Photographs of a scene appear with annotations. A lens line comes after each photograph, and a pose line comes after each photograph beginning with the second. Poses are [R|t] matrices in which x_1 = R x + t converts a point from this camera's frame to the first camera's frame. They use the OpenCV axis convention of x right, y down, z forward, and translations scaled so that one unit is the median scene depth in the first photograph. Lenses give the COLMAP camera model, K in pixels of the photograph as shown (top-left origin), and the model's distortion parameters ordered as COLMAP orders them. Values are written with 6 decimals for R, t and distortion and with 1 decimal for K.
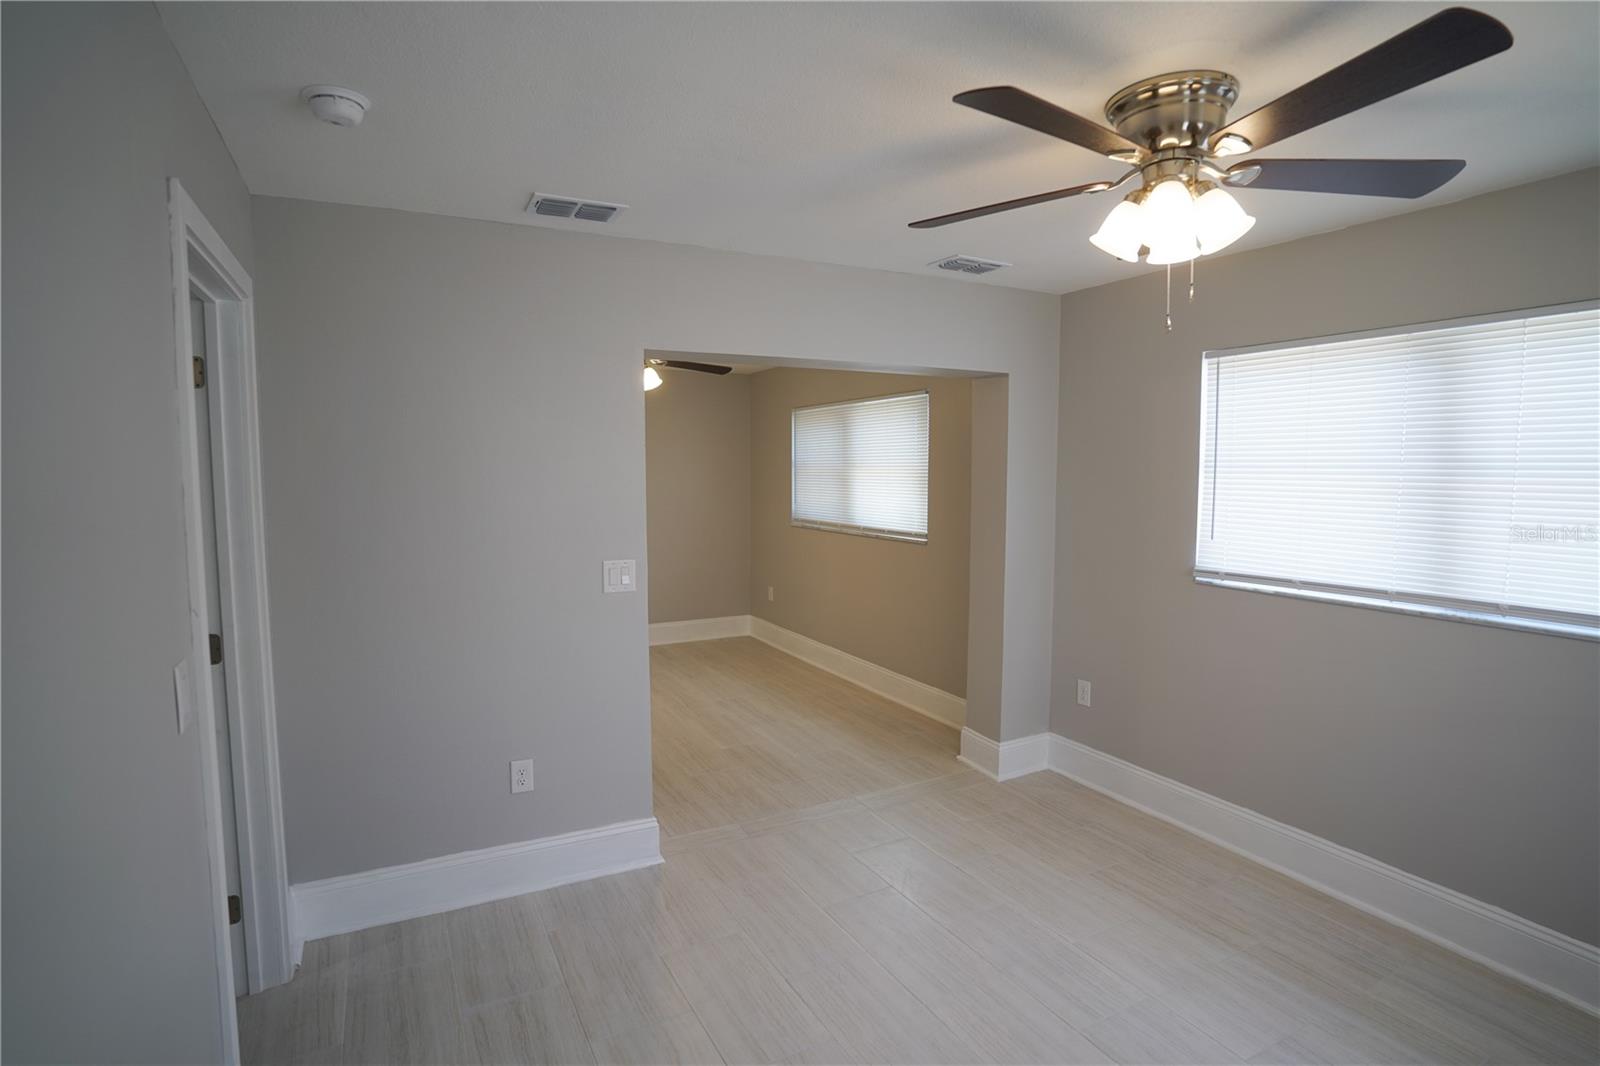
lens RADIAL K [[796.7, 0, 798.3], [0, 796.7, 522.5], [0, 0, 1]] dist [-0.082829, 0.034628]
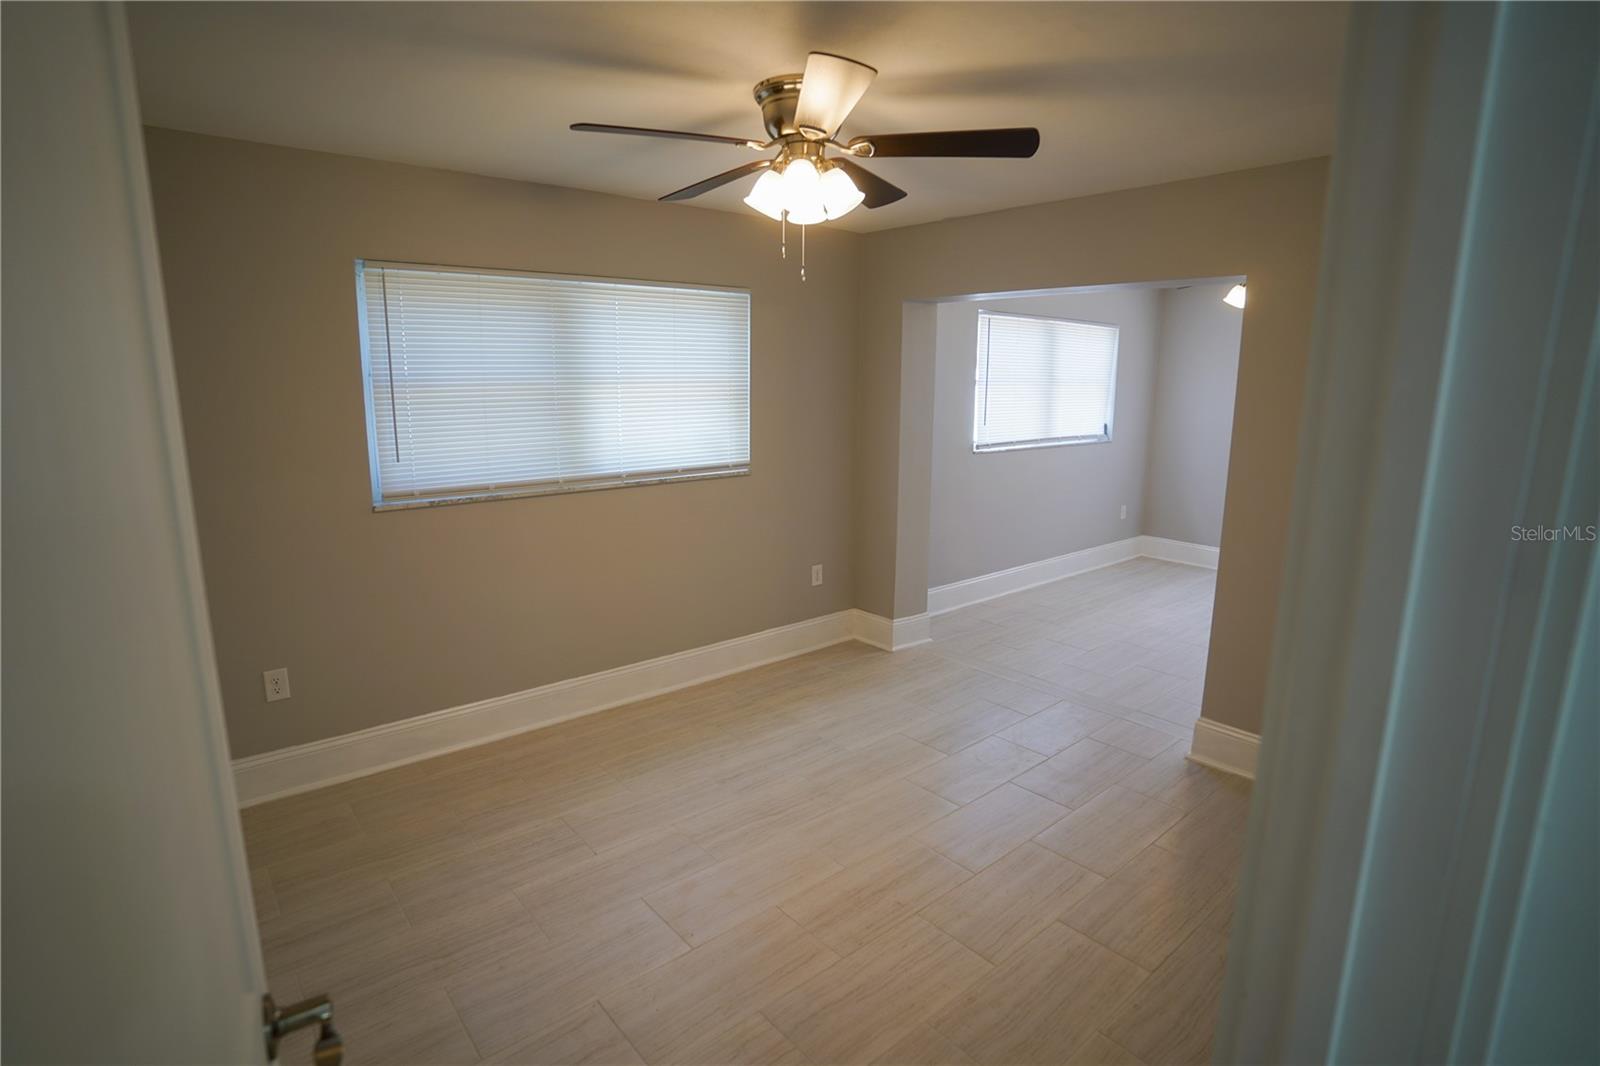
lens RADIAL K [[796.7, 0, 798.3], [0, 796.7, 522.5], [0, 0, 1]] dist [-0.082829, 0.034628]
pose [[-0.204683, -0.164704, 0.964872, -0.682945], [0.075756, 0.980119, 0.183377, -0.074847], [-0.975892, 0.110629, -0.188136, 1.117717]]
